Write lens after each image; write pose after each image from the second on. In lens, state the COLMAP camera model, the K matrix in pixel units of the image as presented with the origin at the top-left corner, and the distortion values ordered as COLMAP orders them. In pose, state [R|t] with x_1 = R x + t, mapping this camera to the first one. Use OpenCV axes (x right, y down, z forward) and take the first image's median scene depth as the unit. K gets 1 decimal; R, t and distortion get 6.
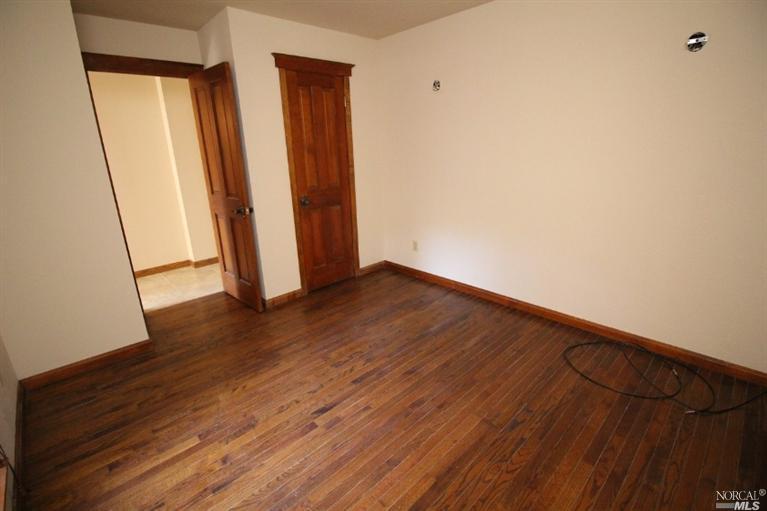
lens RADIAL K [[359.1, 0, 383.5], [0, 359.1, 254.7], [0, 0, 1]] dist [-0.002845, -0.000673]
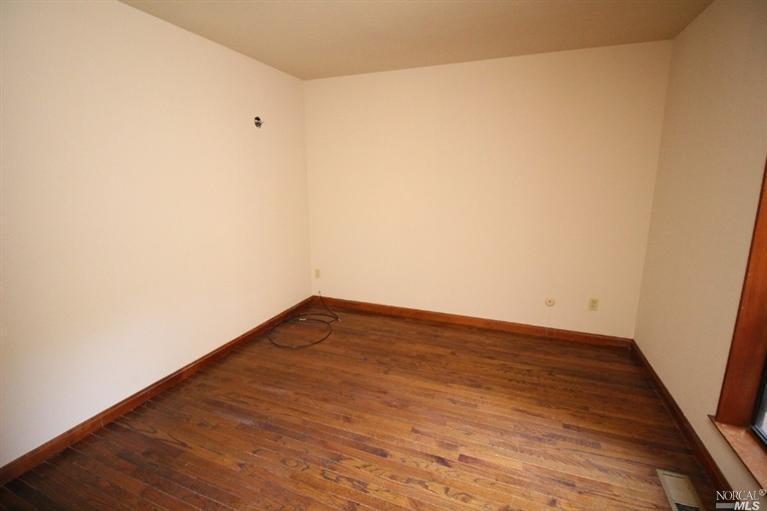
lens RADIAL K [[359.1, 0, 383.0], [0, 359.1, 255.1], [0, 0, 1]] dist [-0.002845, -0.000673]
pose [[-0.427834, -0.159796, 0.889620, -0.840300], [0.285167, 0.910114, 0.300619, -0.362550], [-0.857693, 0.382305, -0.343809, 1.245508]]
